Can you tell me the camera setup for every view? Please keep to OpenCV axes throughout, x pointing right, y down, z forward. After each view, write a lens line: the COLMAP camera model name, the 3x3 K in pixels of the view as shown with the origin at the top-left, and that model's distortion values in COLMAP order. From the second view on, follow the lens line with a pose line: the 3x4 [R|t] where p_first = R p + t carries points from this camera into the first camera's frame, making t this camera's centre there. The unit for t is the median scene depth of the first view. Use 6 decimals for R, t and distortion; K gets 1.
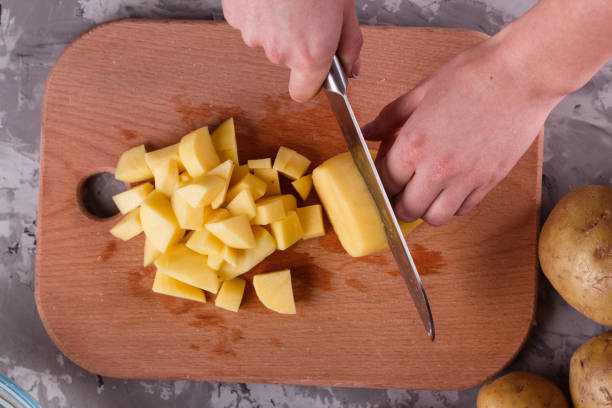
lens RADIAL K [[1584.3, 0, 306.0], [0, 1584.3, 204.0], [0, 0, 1]] dist [0.008984, -0.764392]
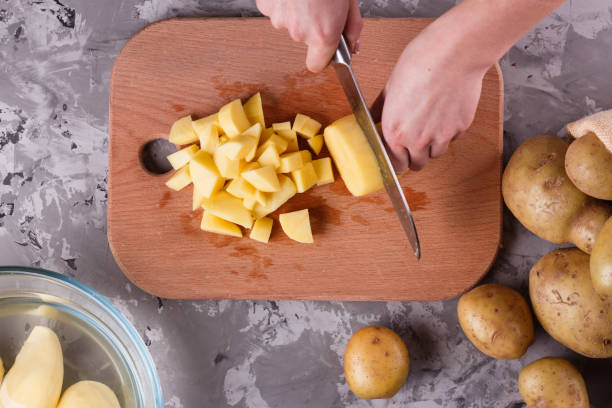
lens RADIAL K [[1584.3, 0, 306.0], [0, 1584.3, 204.0], [0, 0, 1]] dist [0.008984, -0.764392]
pose [[0.999608, -0.027959, -0.001141, -0.009837], [0.027903, 0.999009, -0.034680, 0.080786], [0.002110, 0.034635, 0.999398, -0.272451]]
